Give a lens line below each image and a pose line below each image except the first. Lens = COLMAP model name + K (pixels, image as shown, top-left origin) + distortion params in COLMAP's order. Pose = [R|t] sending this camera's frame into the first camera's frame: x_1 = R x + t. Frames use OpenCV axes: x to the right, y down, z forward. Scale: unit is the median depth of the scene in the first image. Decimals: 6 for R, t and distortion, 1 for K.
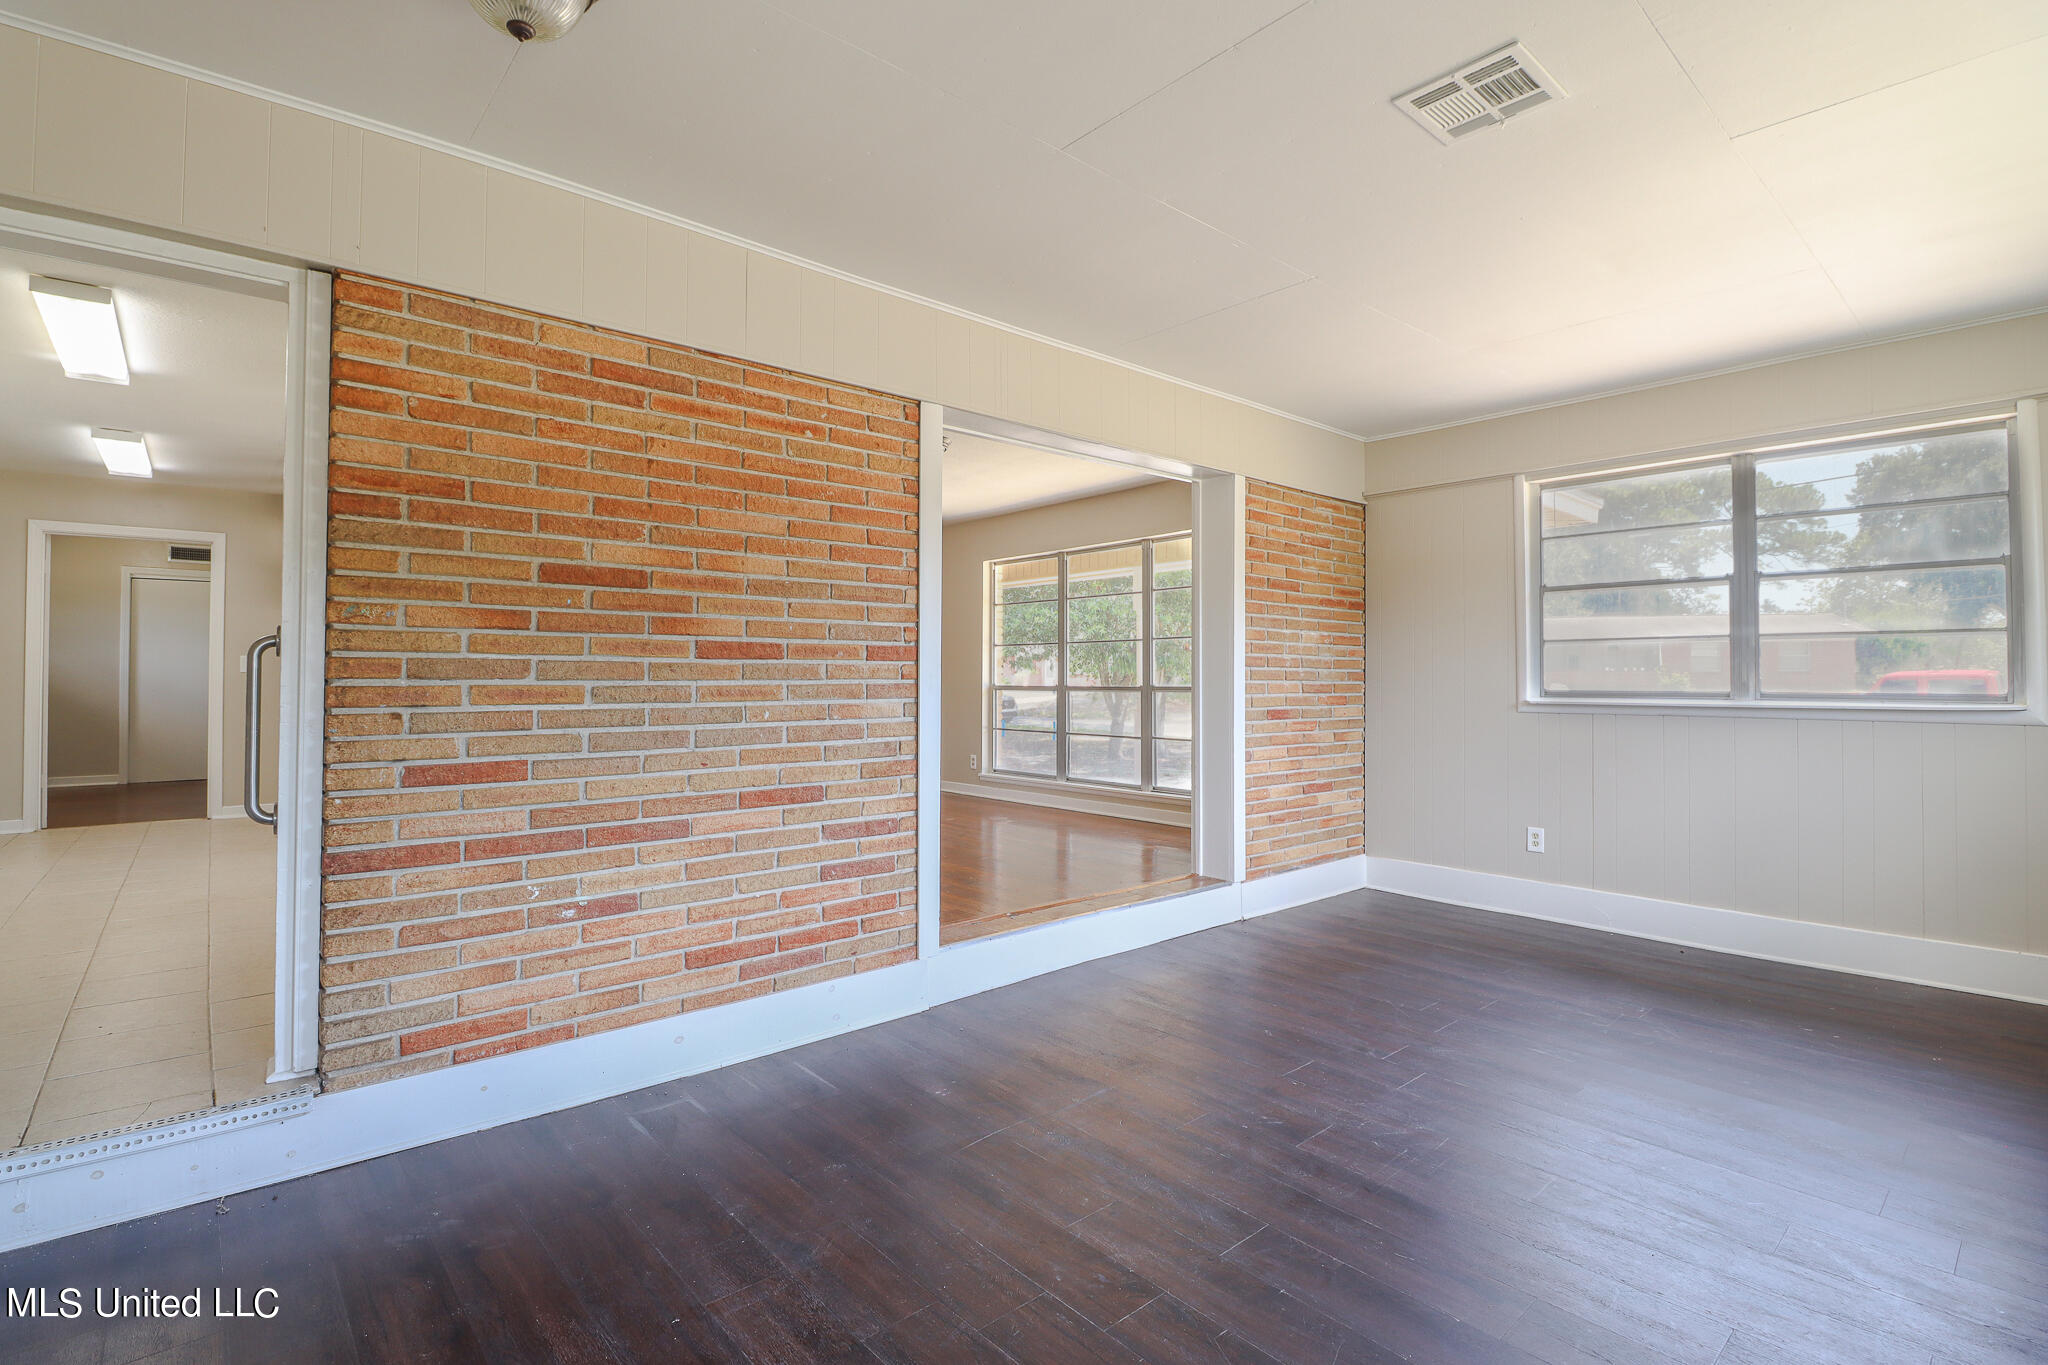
lens RADIAL K [[955.0, 0, 1016.8], [0, 955.0, 676.1], [0, 0, 1]] dist [-0.002421, 0.000084]
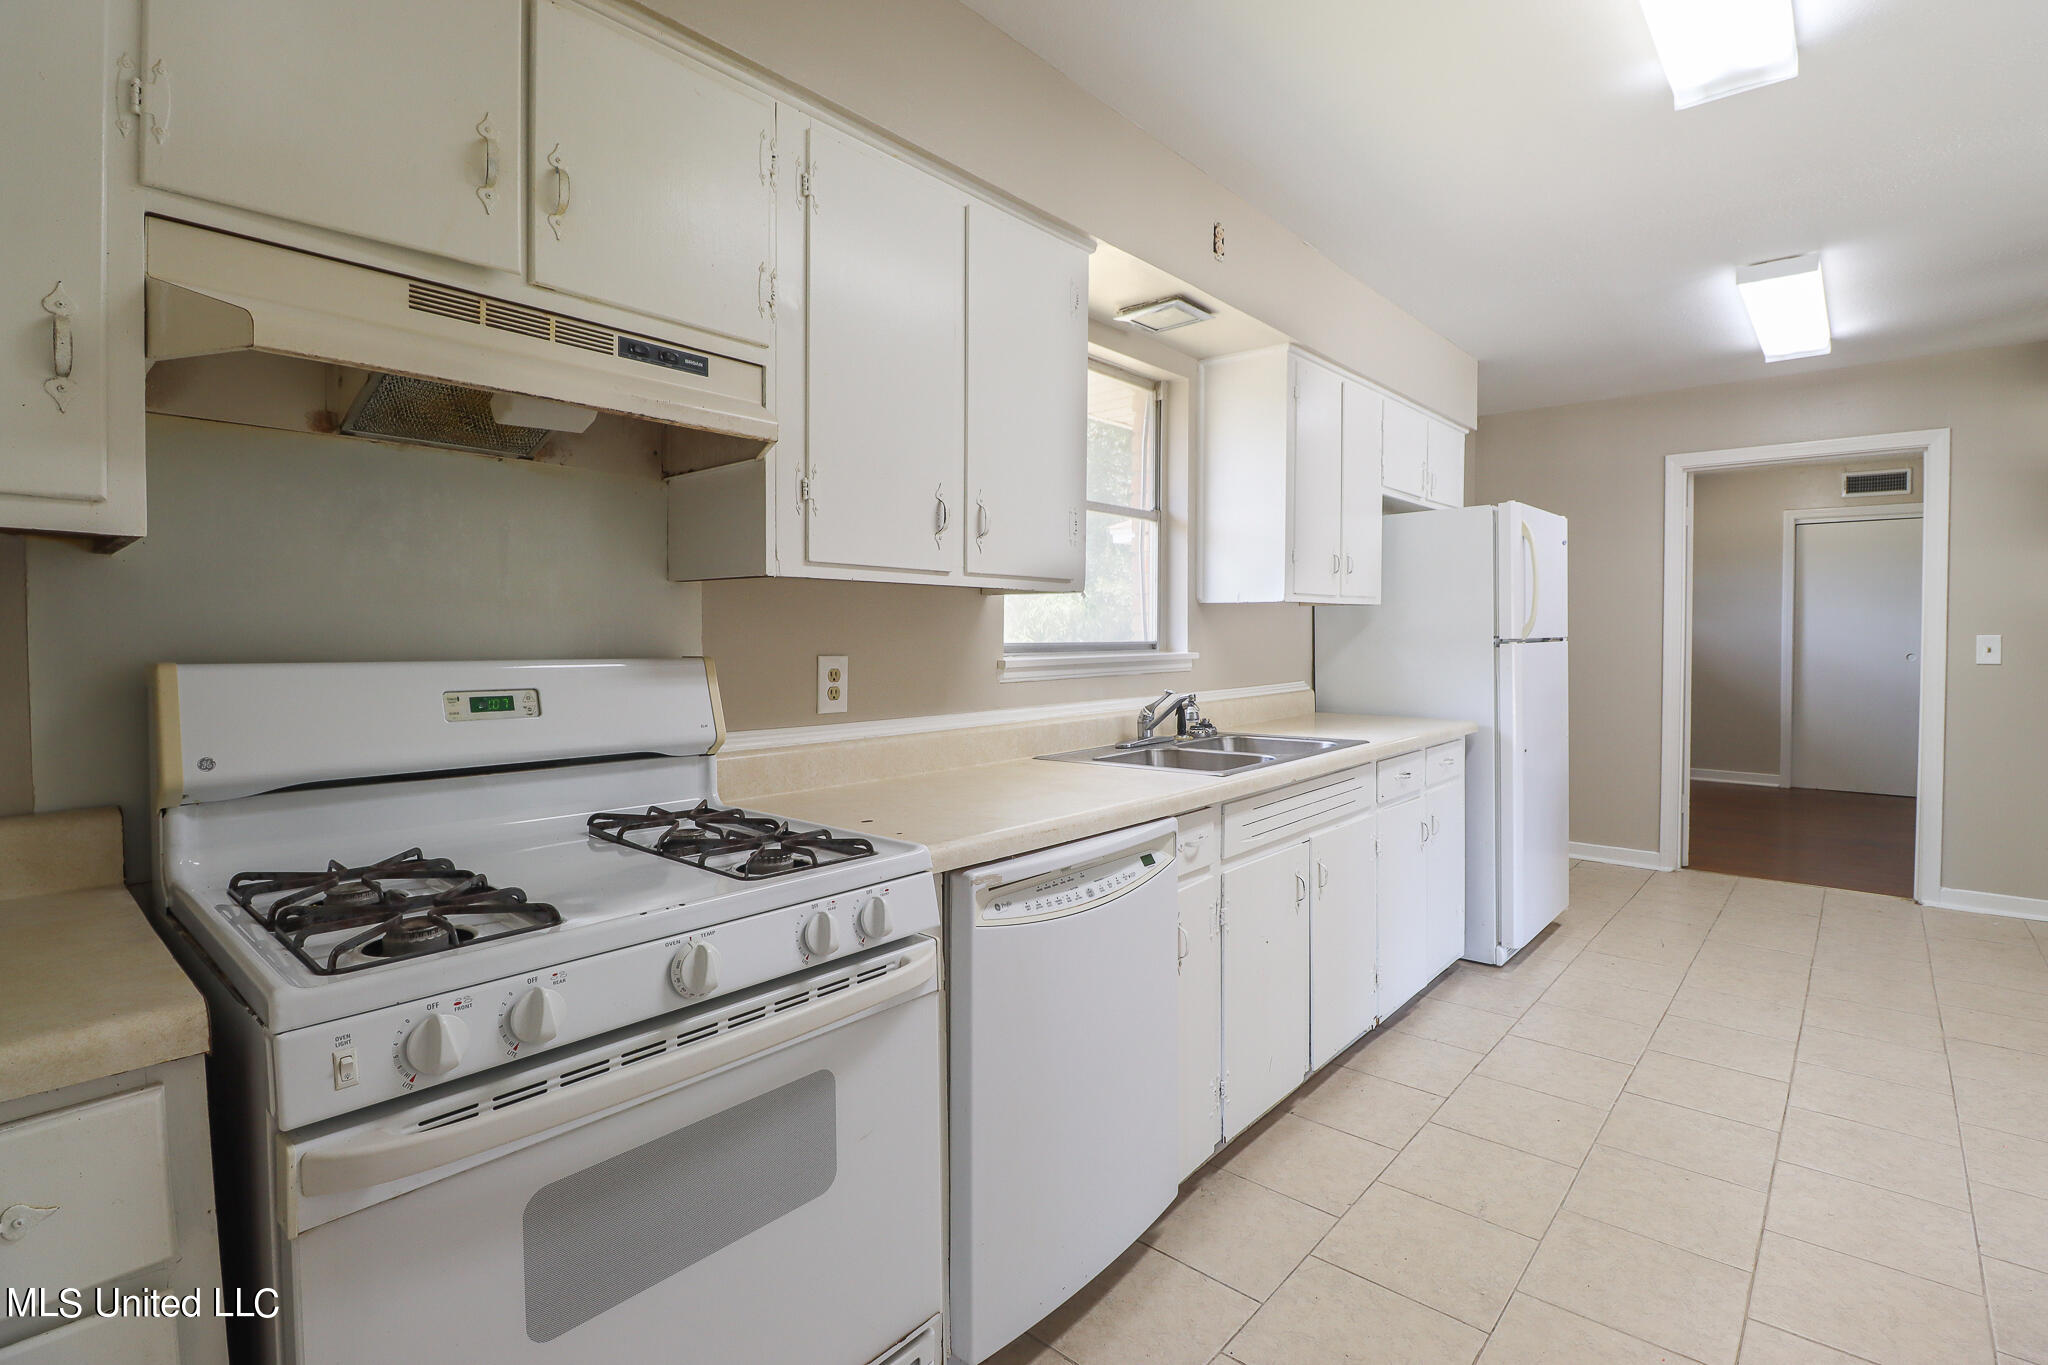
lens RADIAL K [[955.0, 0, 1015.3], [0, 955.0, 647.6], [0, 0, 1]] dist [-0.002421, 0.000084]
pose [[0.137853, 0.014851, -0.990341, -0.370949], [0.010288, 0.999812, 0.016425, -0.033456], [0.990399, -0.012453, 0.137674, 0.395047]]
